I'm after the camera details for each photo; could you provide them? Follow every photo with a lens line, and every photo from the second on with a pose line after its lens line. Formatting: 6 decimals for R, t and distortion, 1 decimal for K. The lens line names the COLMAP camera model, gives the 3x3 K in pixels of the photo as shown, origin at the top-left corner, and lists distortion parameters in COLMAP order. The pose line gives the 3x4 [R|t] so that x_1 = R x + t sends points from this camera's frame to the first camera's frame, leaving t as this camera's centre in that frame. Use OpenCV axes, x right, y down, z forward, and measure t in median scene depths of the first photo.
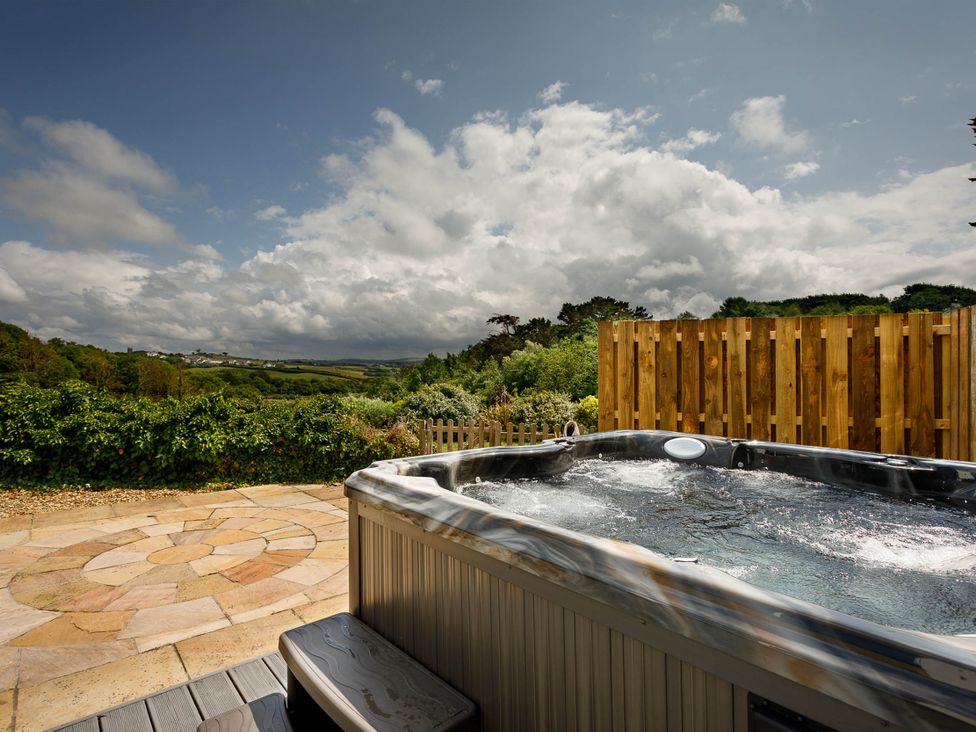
lens RADIAL K [[520.2, 0, 489.3], [0, 520.2, 368.7], [0, 0, 1]] dist [0.004337, 0.000625]
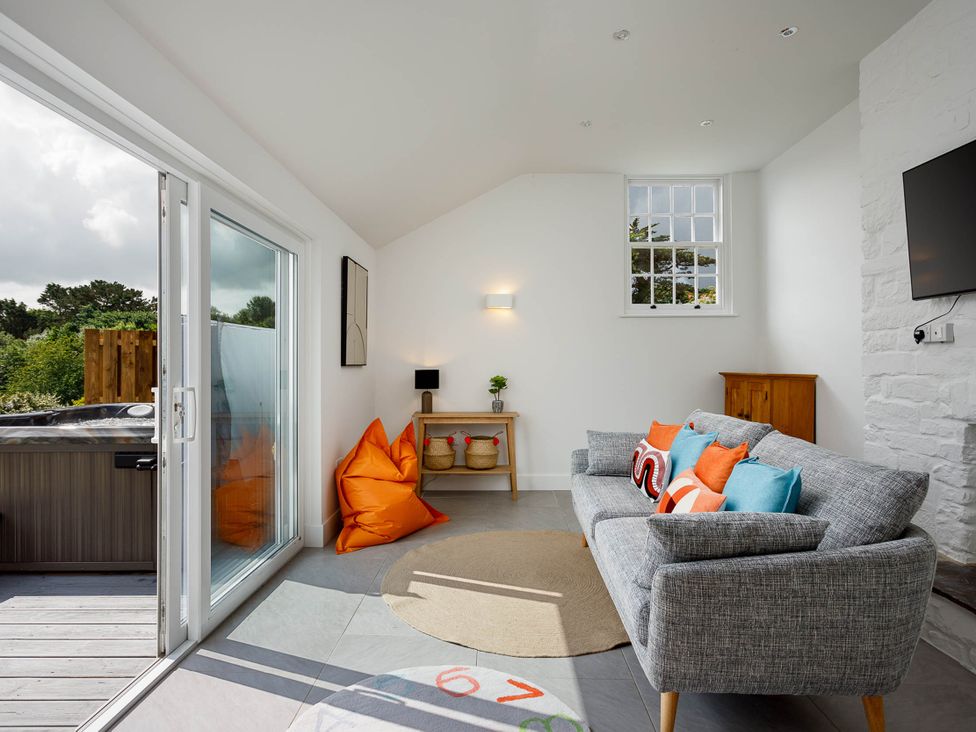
lens RADIAL K [[520.2, 0, 489.0], [0, 520.2, 363.4], [0, 0, 1]] dist [0.004337, 0.000625]
pose [[0.665120, -0.003581, 0.746728, -0.088132], [0.005481, 0.999985, -0.000086, 0.000868], [-0.746716, 0.004150, 0.665130, -0.605262]]
